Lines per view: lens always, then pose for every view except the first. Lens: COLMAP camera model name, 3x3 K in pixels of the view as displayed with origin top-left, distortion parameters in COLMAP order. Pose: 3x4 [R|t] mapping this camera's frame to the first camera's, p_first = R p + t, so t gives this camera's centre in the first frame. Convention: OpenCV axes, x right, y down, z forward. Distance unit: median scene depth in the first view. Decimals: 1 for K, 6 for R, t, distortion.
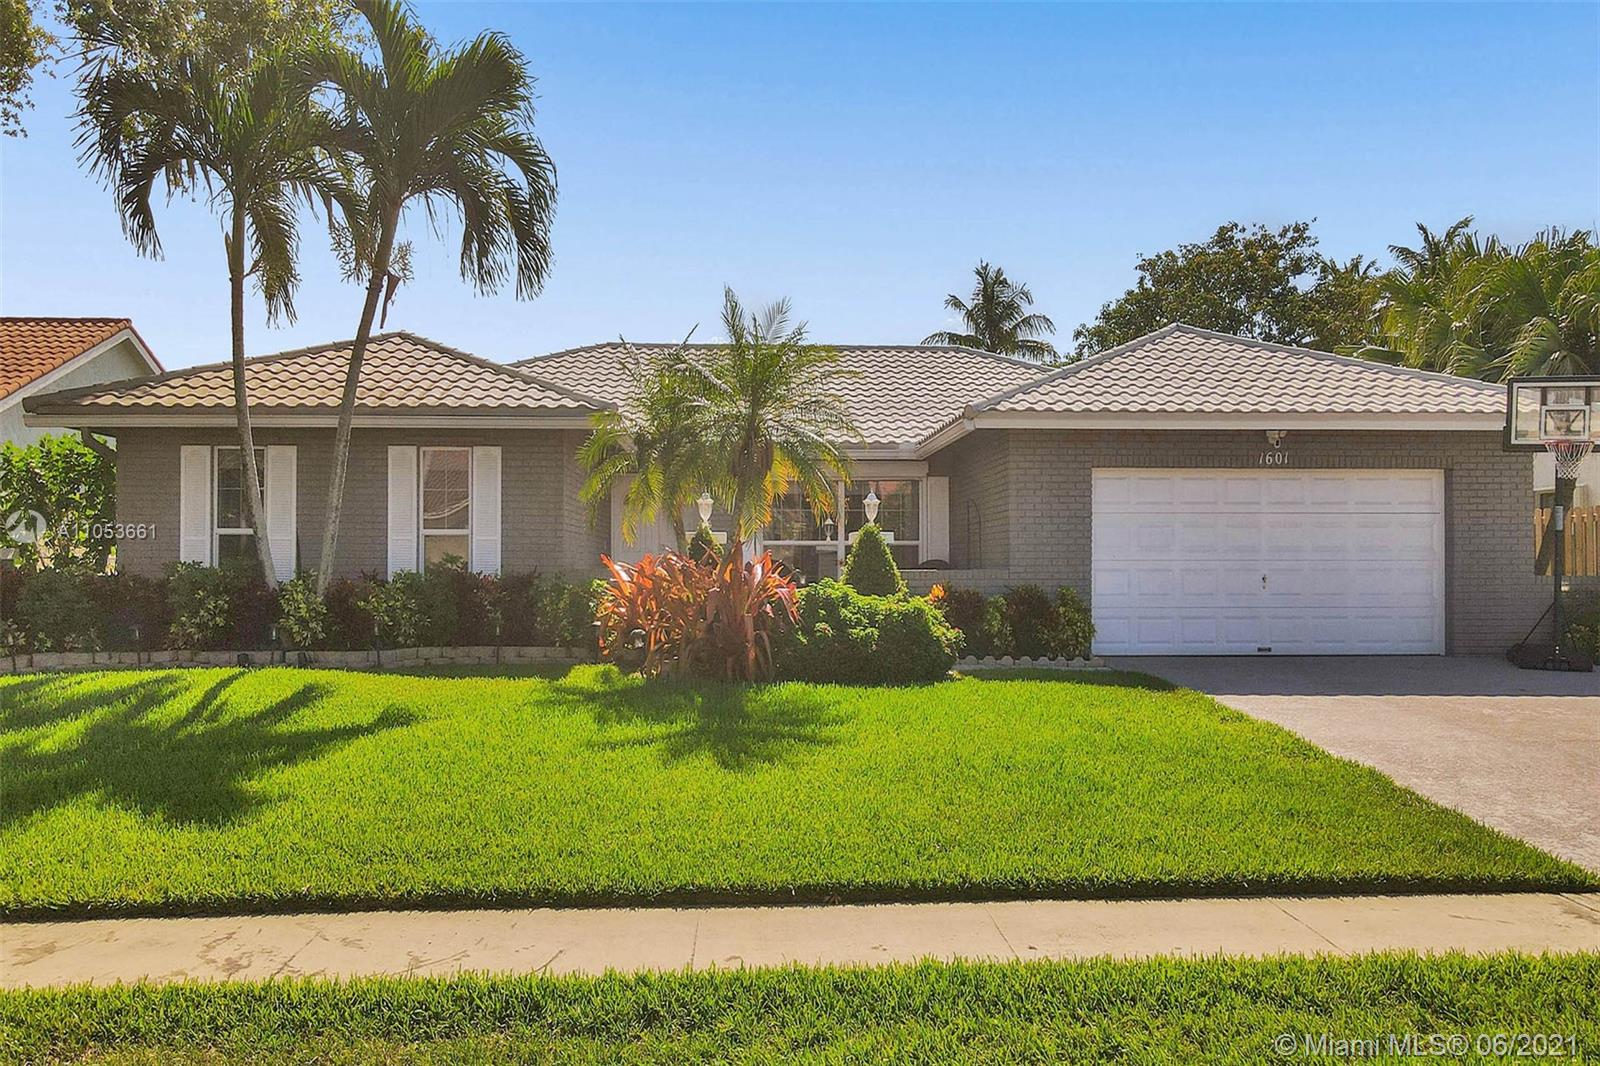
lens RADIAL K [[1316.8, 0, 796.0], [0, 1316.8, 612.6], [0, 0, 1]] dist [-0.012514, 0.054090]
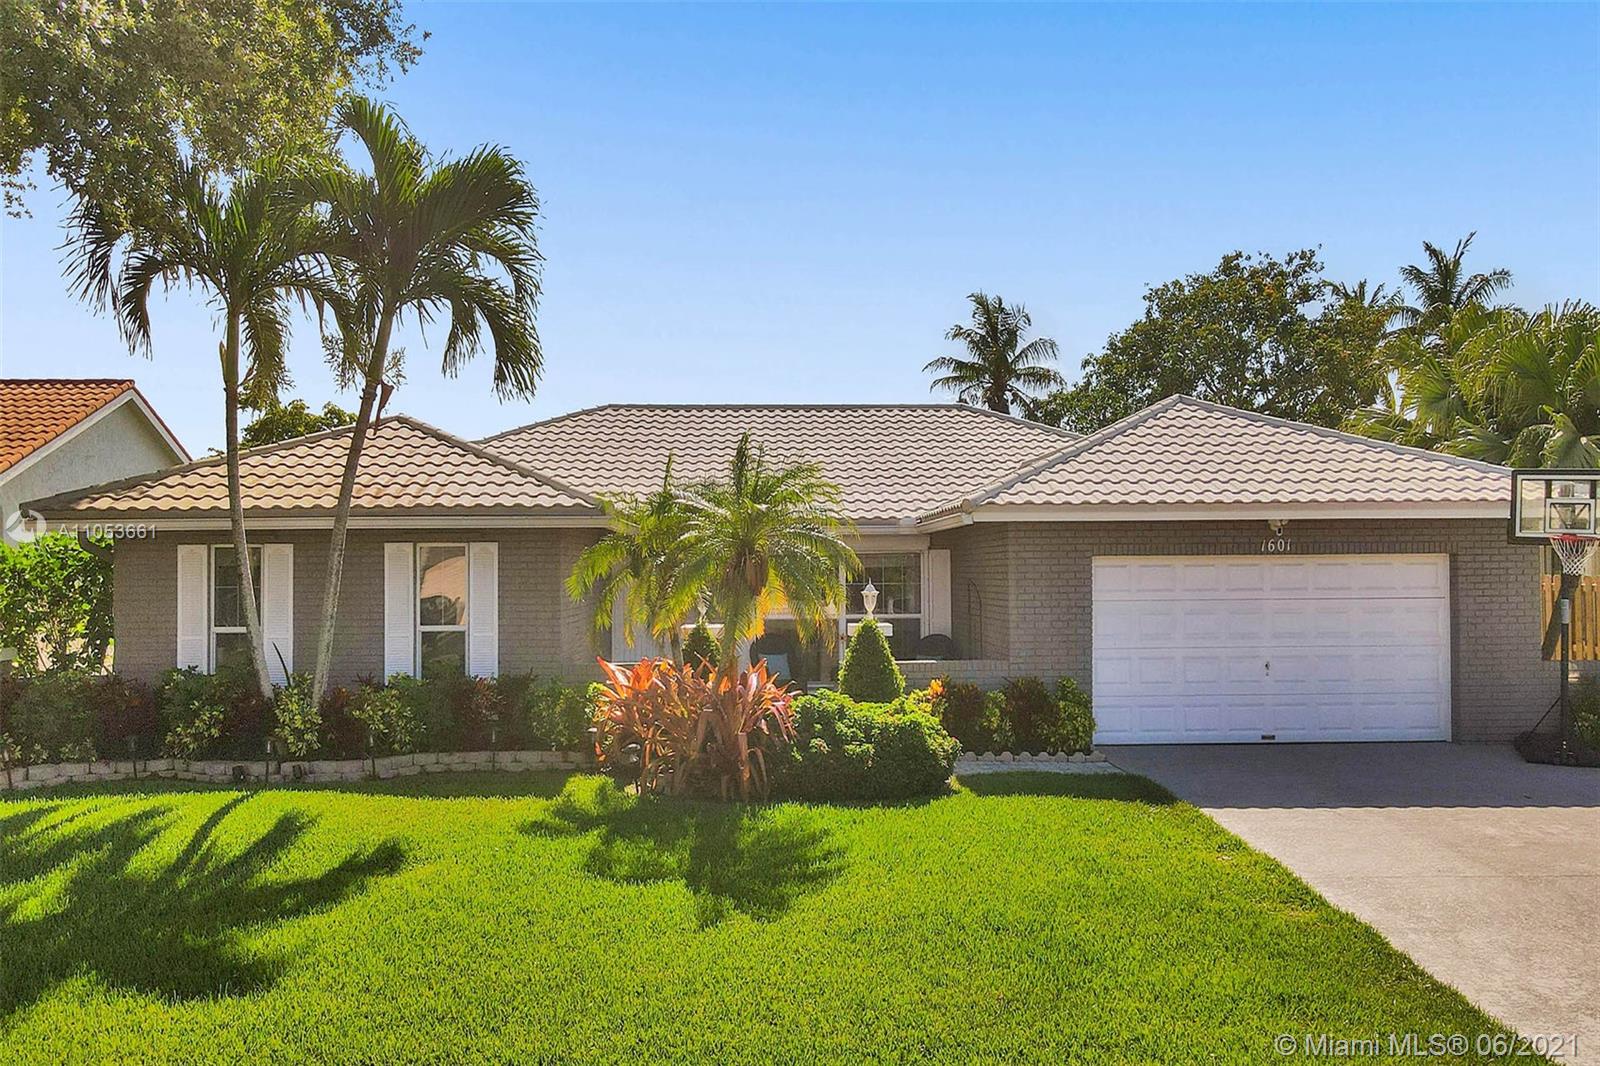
lens RADIAL K [[1316.8, 0, 806.1], [0, 1316.8, 536.0], [0, 0, 1]] dist [-0.012514, 0.054090]
pose [[0.999939, -0.004629, -0.010010, 0.020210], [0.004620, 0.999989, -0.000935, -0.131848], [0.010014, 0.000889, 0.999949, 0.005324]]
